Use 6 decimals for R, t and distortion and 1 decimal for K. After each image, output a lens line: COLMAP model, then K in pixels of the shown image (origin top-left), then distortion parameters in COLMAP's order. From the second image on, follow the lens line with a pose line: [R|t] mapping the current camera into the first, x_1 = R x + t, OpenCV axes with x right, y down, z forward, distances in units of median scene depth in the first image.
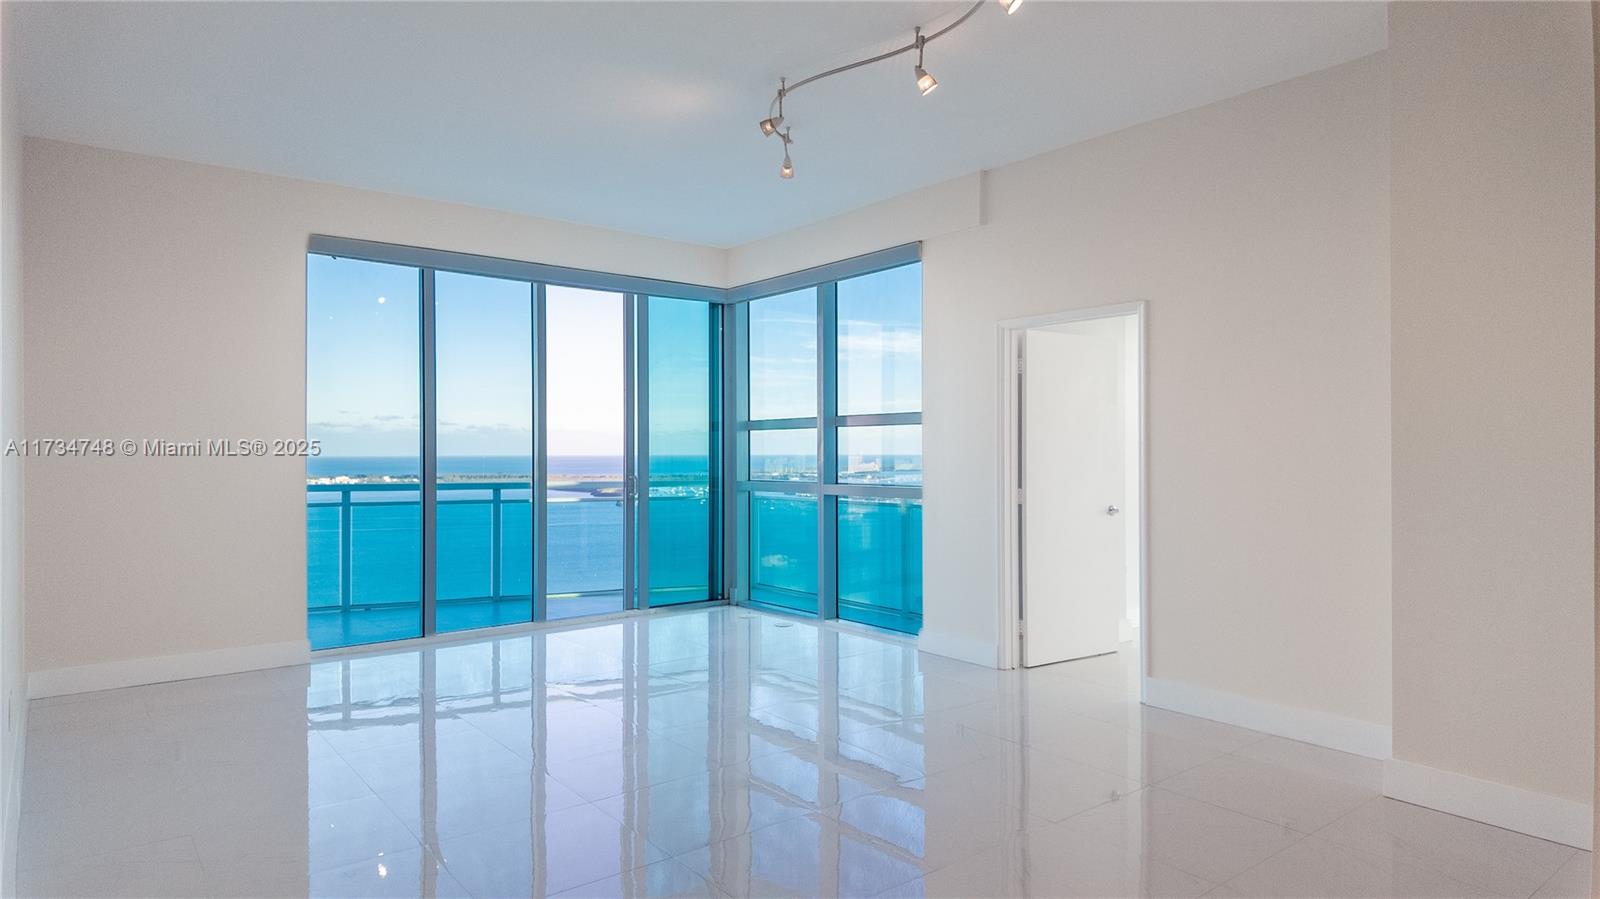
lens RADIAL K [[913.6, 0, 800.0], [0, 913.6, 449.5], [0, 0, 1]] dist [-0.079544, 0.120142]
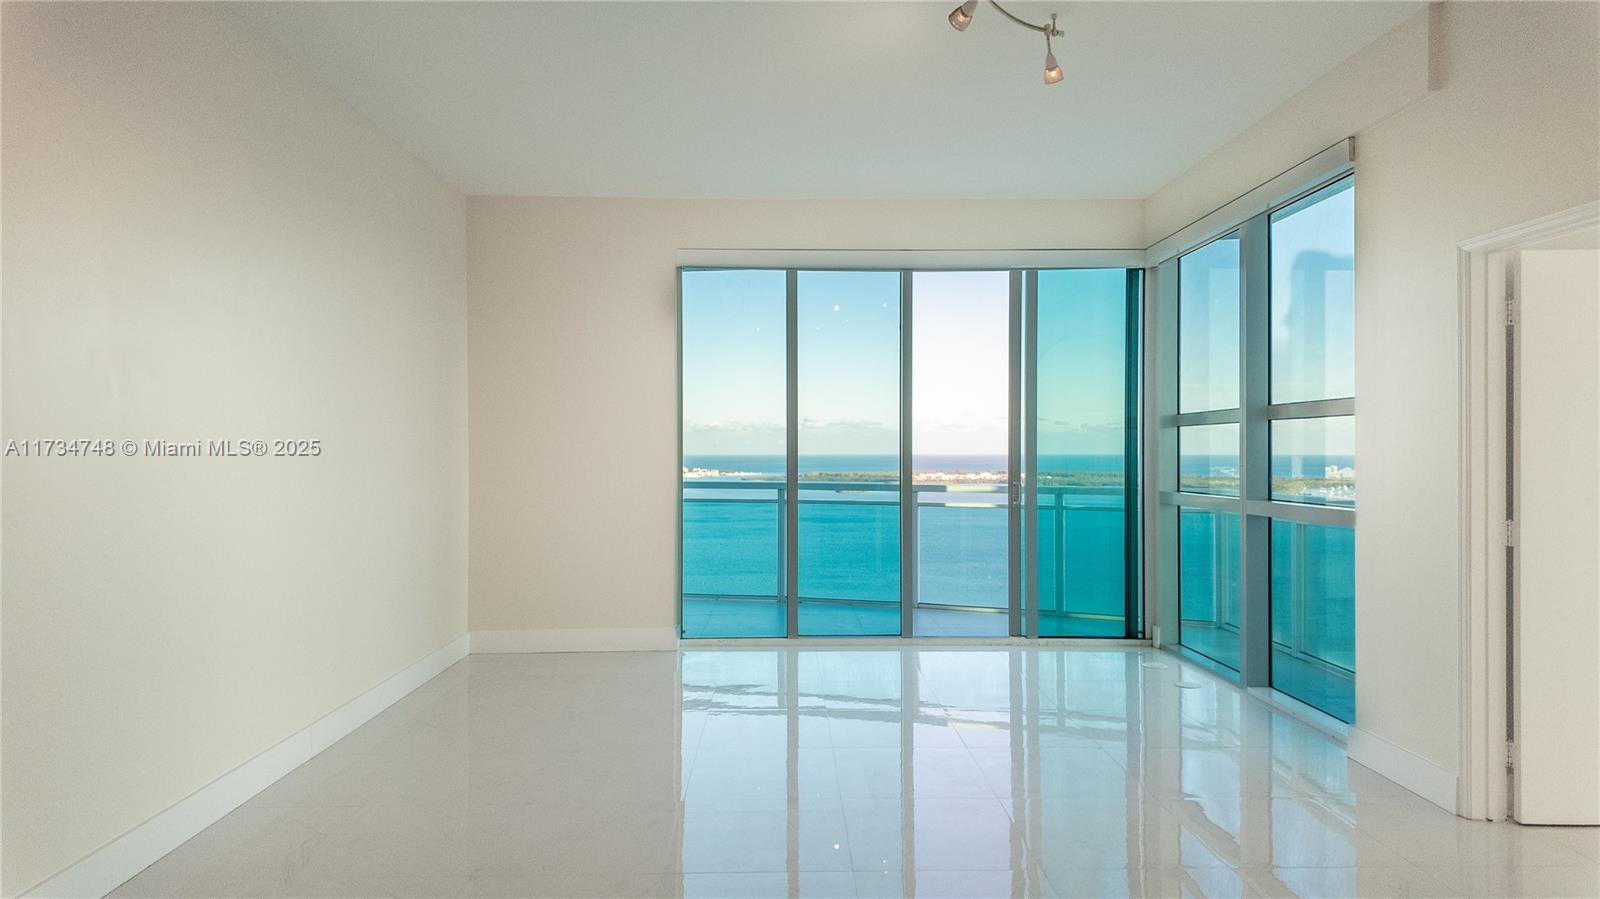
lens RADIAL K [[931.3, 0, 794.8], [0, 931.3, 446.4], [0, 0, 1]] dist [0.074079, -0.094067]
pose [[0.786154, 0.005585, -0.618006, 0.207935], [-0.008608, 0.999961, -0.001913, 0.000209], [0.617971, 0.006824, 0.786171, 0.186854]]
